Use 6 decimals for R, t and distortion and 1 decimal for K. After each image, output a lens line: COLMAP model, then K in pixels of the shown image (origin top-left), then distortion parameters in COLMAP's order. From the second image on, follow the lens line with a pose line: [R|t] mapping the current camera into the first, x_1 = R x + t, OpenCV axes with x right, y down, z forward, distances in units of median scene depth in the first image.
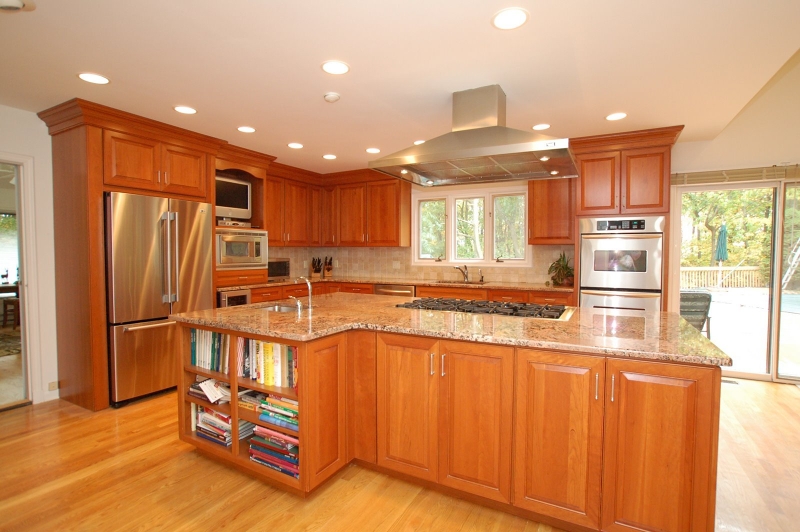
lens RADIAL K [[386.2, 0, 404.0], [0, 386.2, 267.3], [0, 0, 1]] dist [-0.063771, 0.032128]
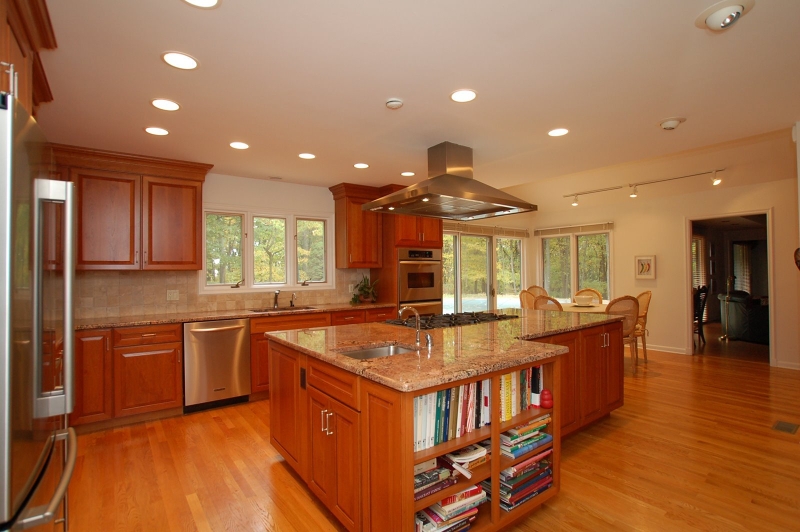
lens RADIAL K [[386.2, 0, 404.0], [0, 386.2, 267.3], [0, 0, 1]] dist [-0.063771, 0.032128]
pose [[0.422815, 0.005301, 0.906201, -0.598868], [0.047013, 0.998508, -0.027777, -0.023014], [-0.904996, 0.054347, 0.421935, 0.372227]]
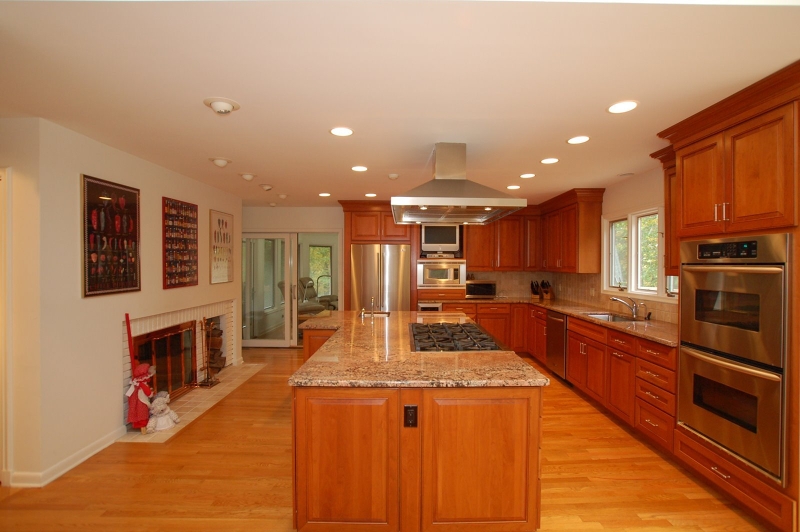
lens RADIAL K [[386.2, 0, 404.0], [0, 386.2, 267.3], [0, 0, 1]] dist [-0.063771, 0.032128]
pose [[0.468213, 0.005214, -0.883600, 0.719303], [-0.033403, 0.999372, -0.011803, -0.048313], [0.882984, 0.035041, 0.468093, 0.203753]]
